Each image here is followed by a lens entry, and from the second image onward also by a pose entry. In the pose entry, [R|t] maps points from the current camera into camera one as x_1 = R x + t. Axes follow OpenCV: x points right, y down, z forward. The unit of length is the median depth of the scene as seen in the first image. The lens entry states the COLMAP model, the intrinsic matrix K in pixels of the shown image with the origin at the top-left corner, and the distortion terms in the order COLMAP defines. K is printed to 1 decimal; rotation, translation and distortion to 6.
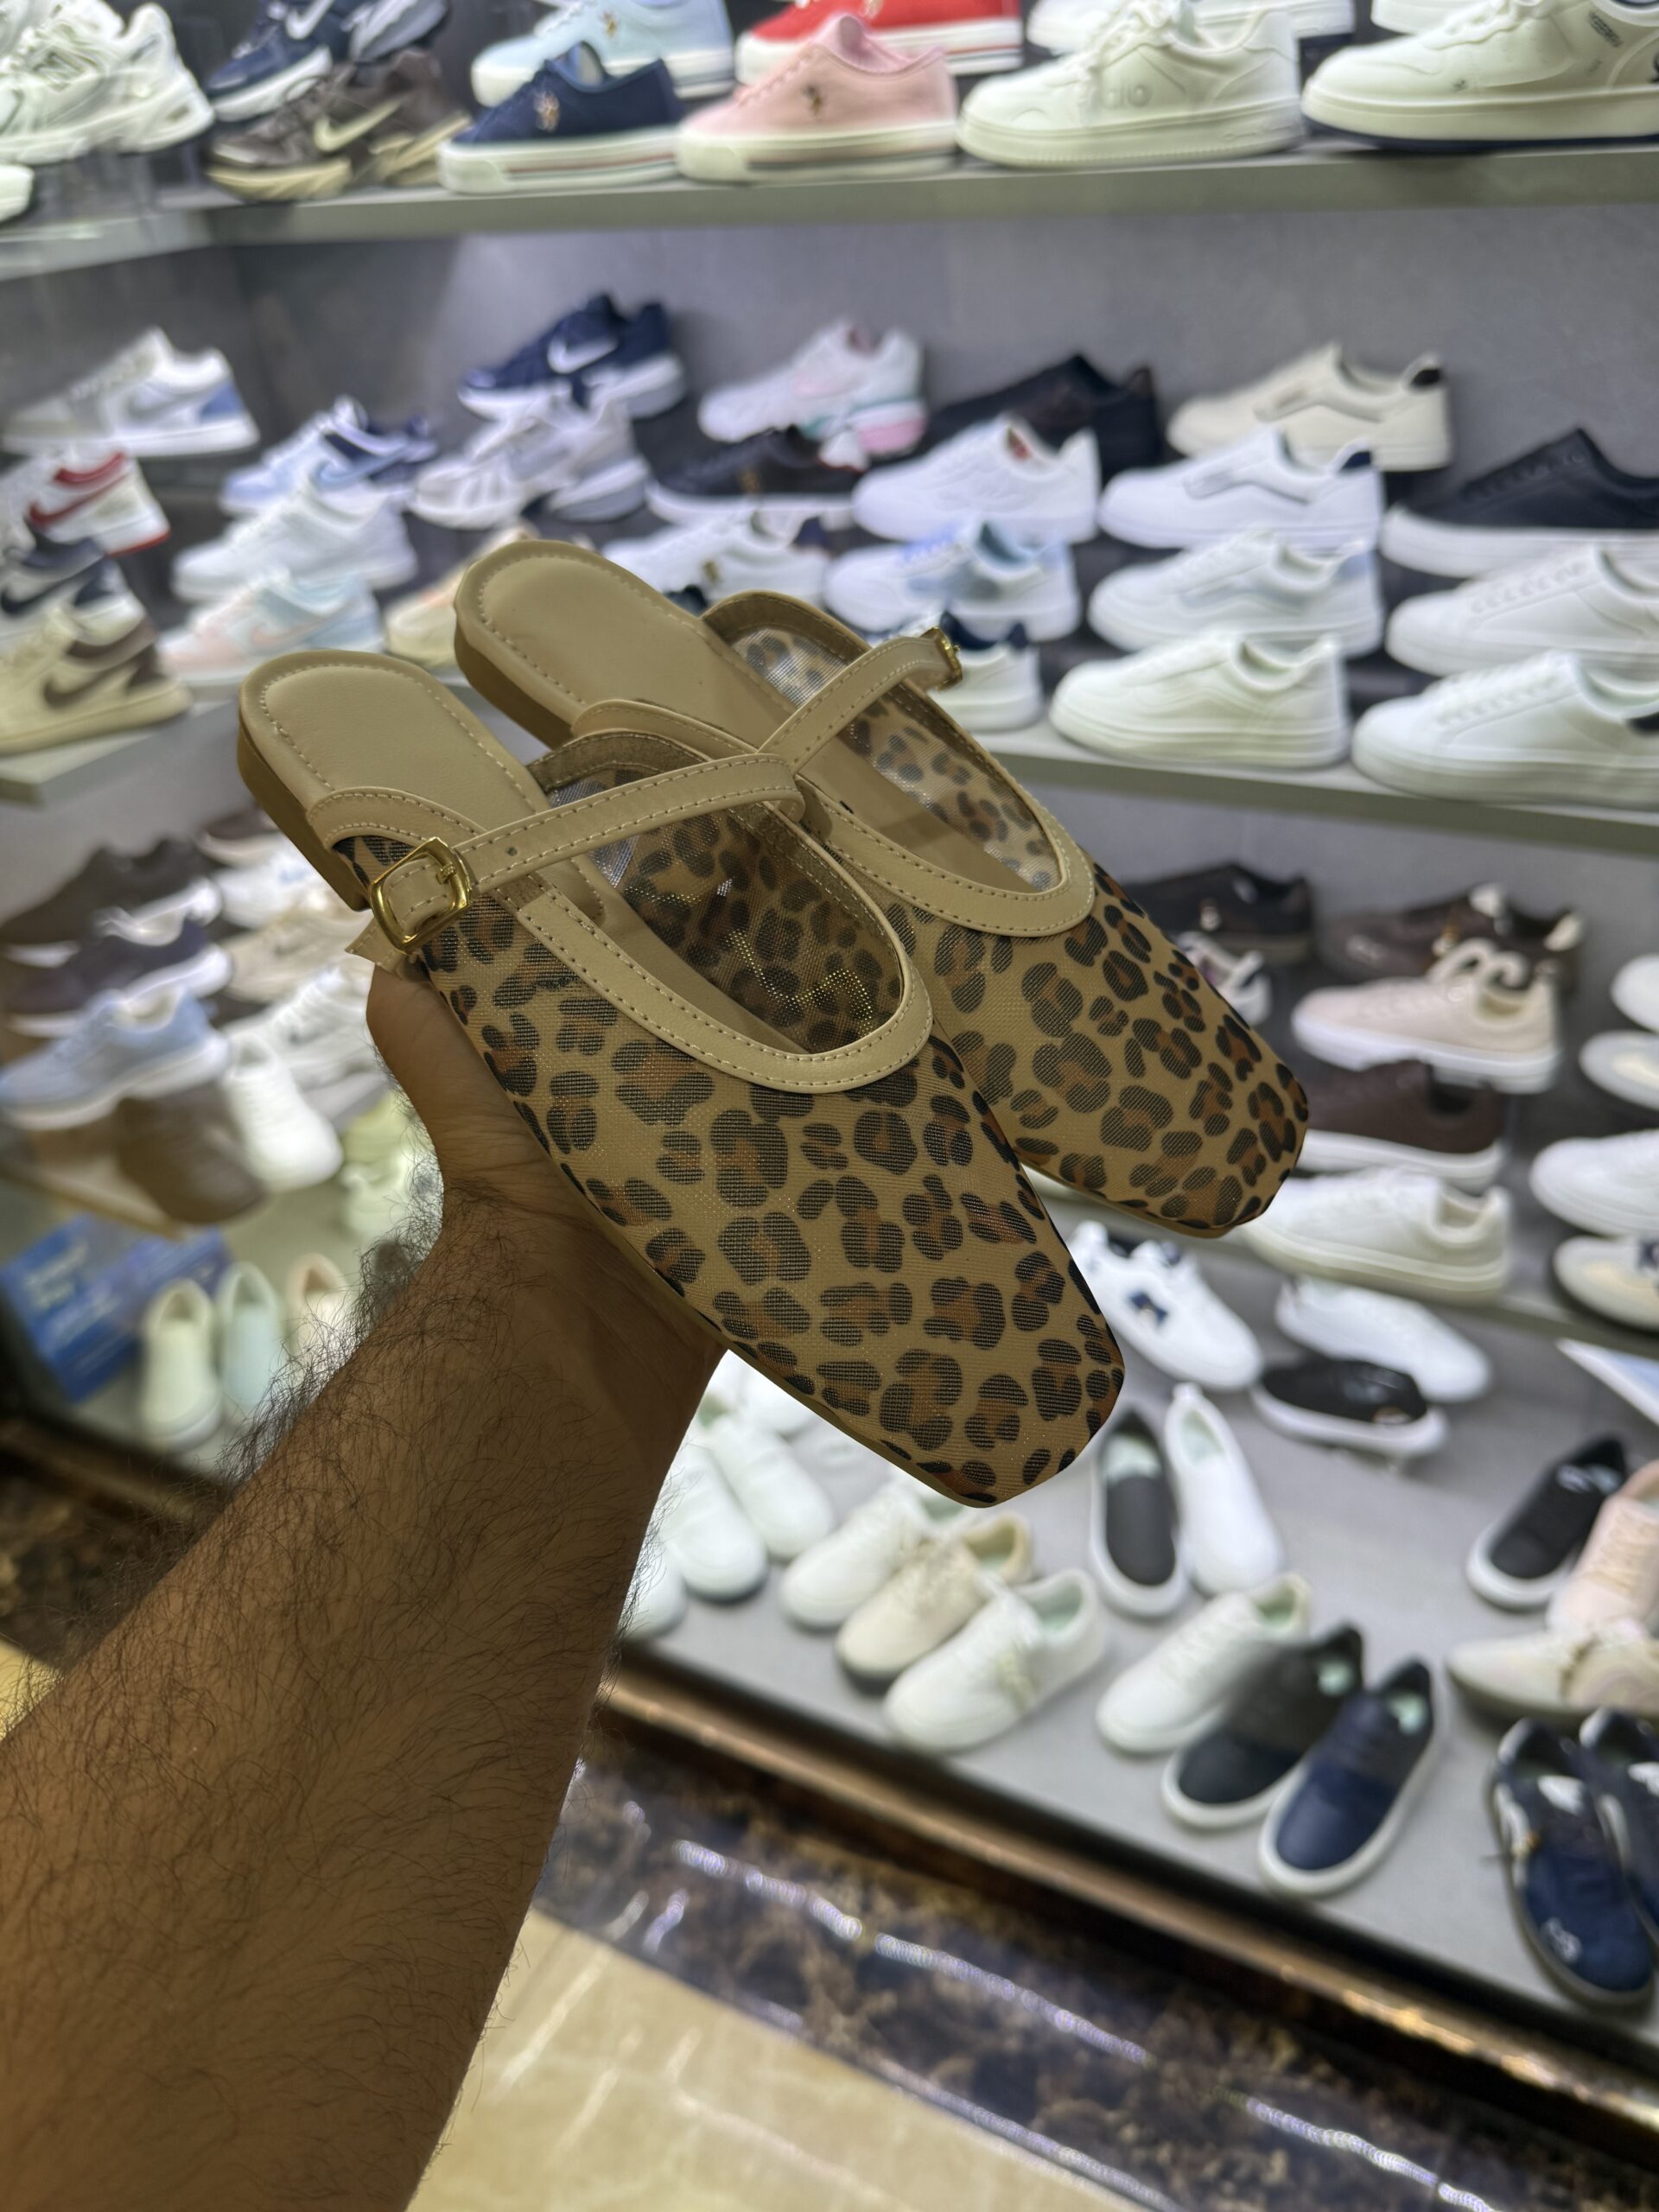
lens RADIAL K [[1793.9, 0, 835.8], [0, 1793.9, 1089.5], [0, 0, 1]] dist [-0.042982, -0.000431]
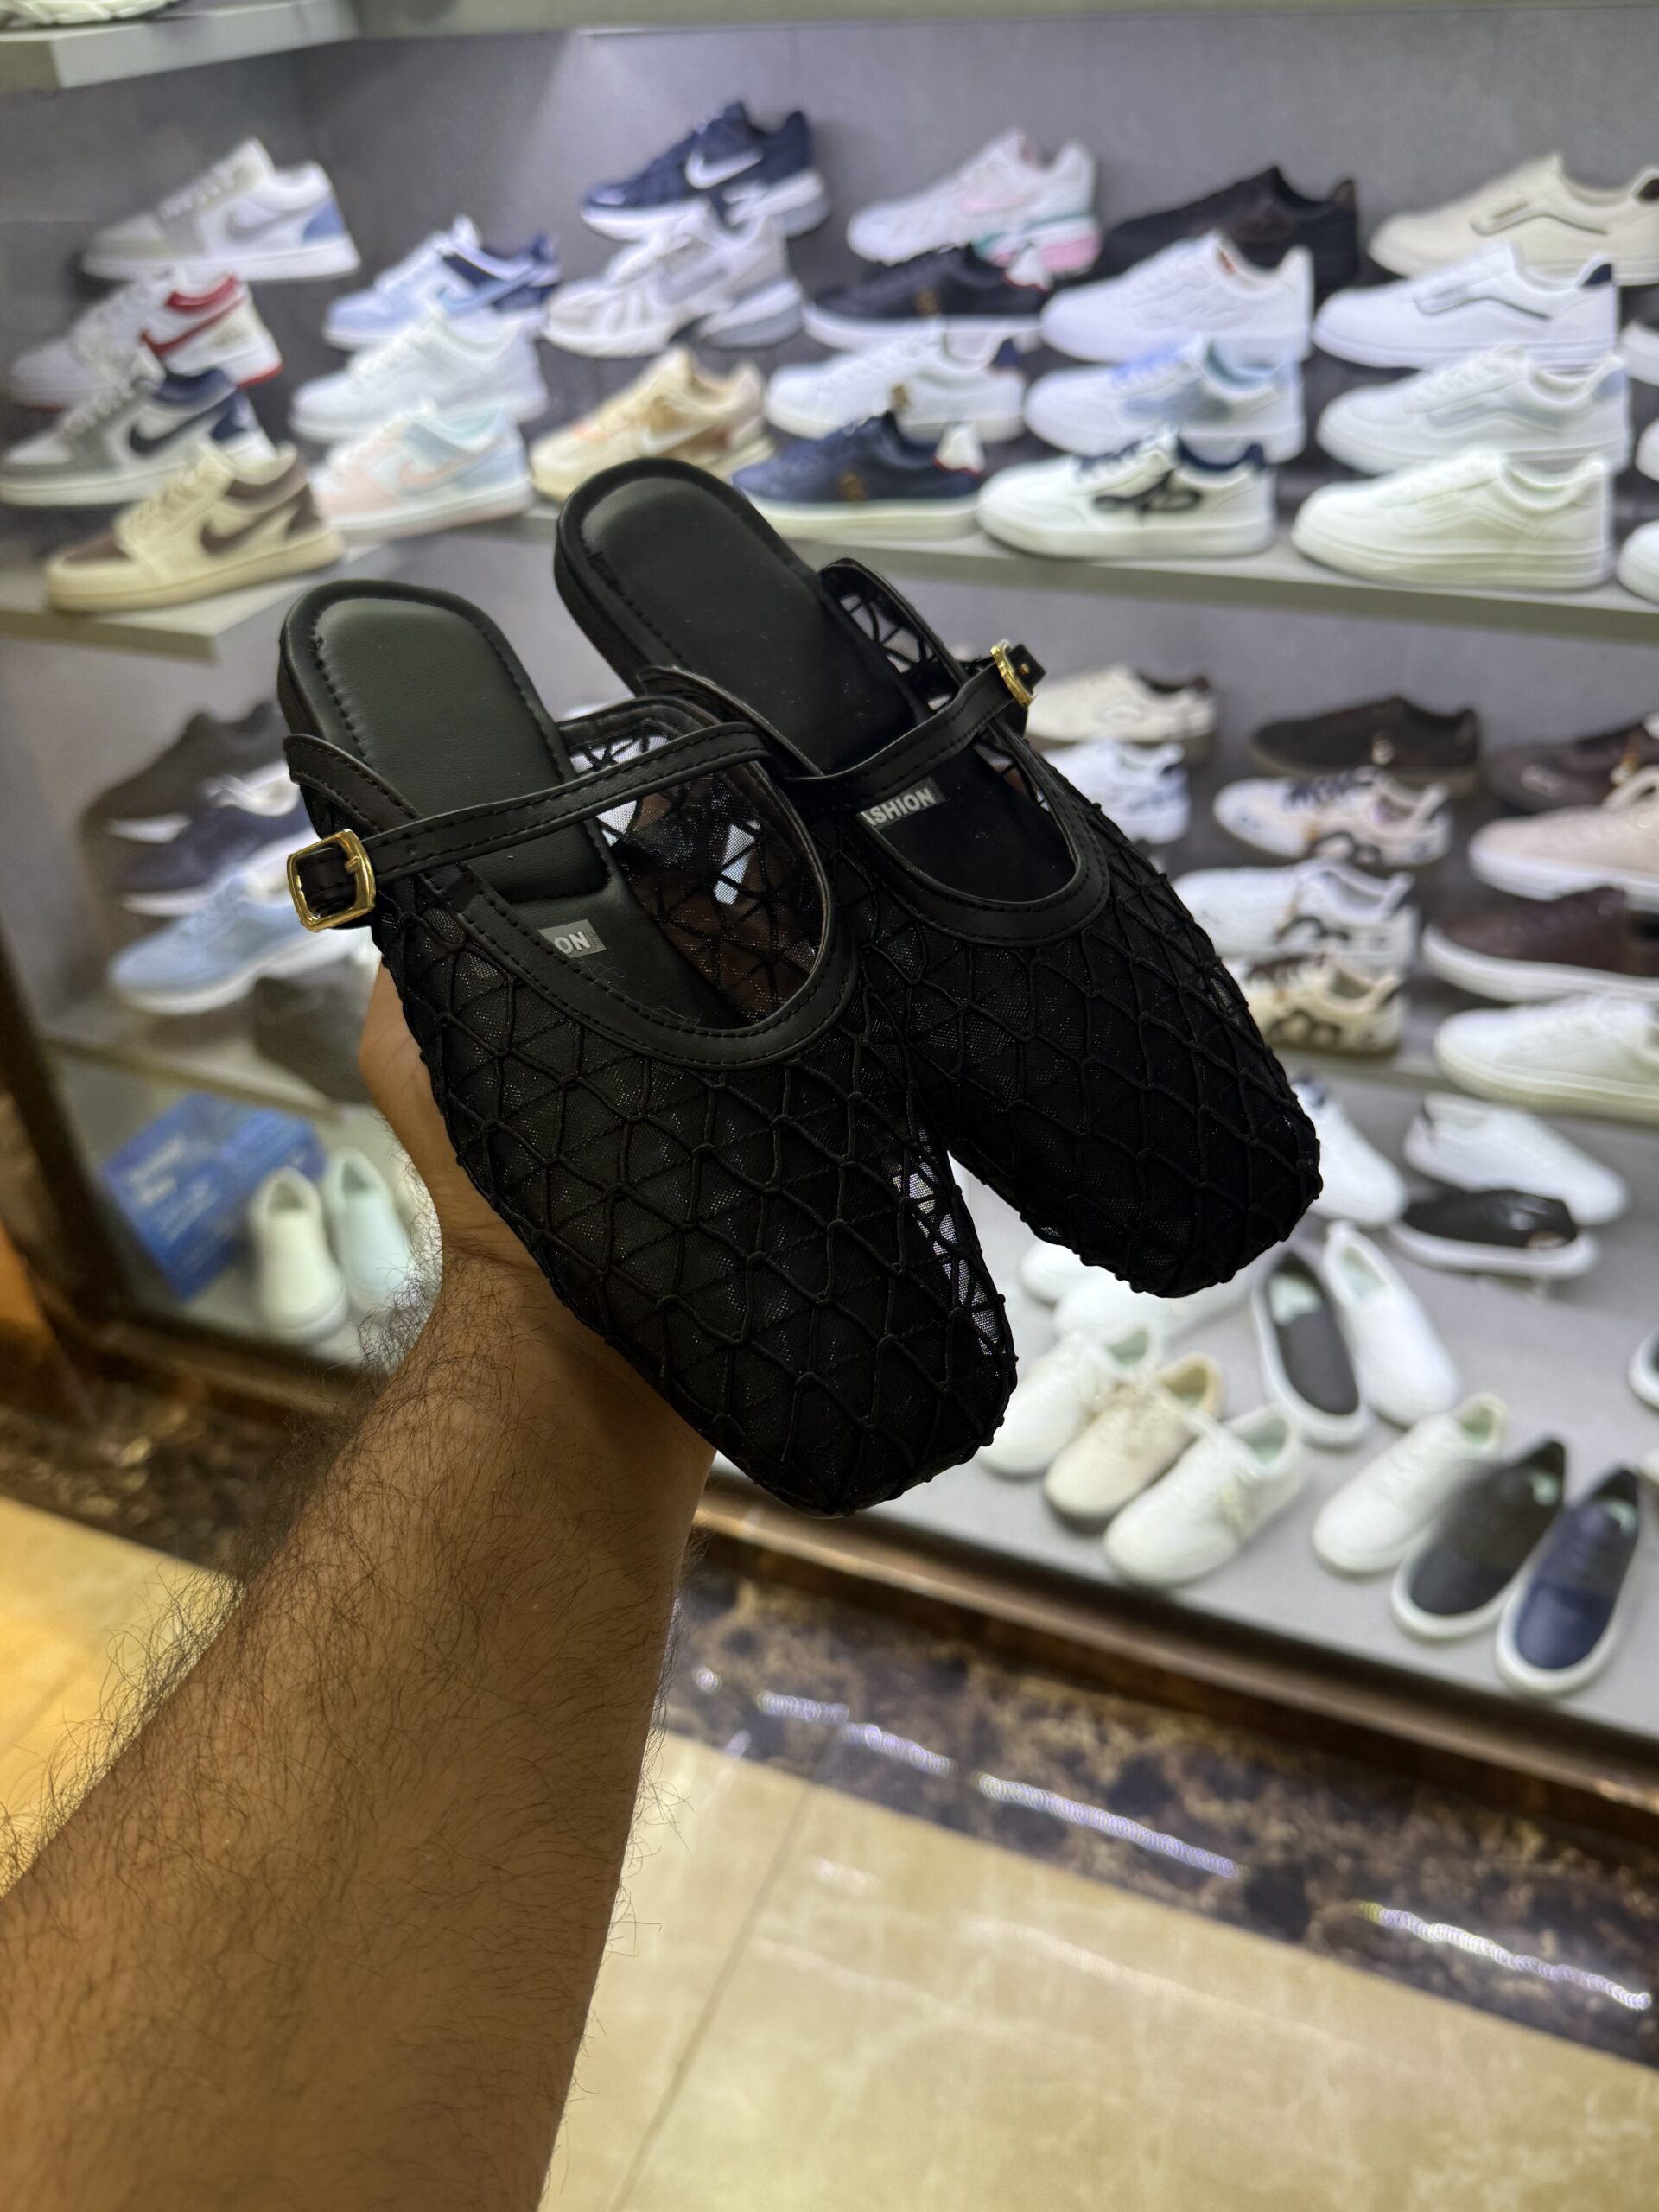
lens RADIAL K [[1793.9, 0, 831.8], [0, 1793.9, 1111.2], [0, 0, 1]] dist [-0.042982, -0.000431]
pose [[0.995425, -0.044045, 0.084784, -0.203850], [0.037216, 0.996059, 0.080504, 0.012500], [-0.087996, -0.076981, 0.993142, 0.025534]]
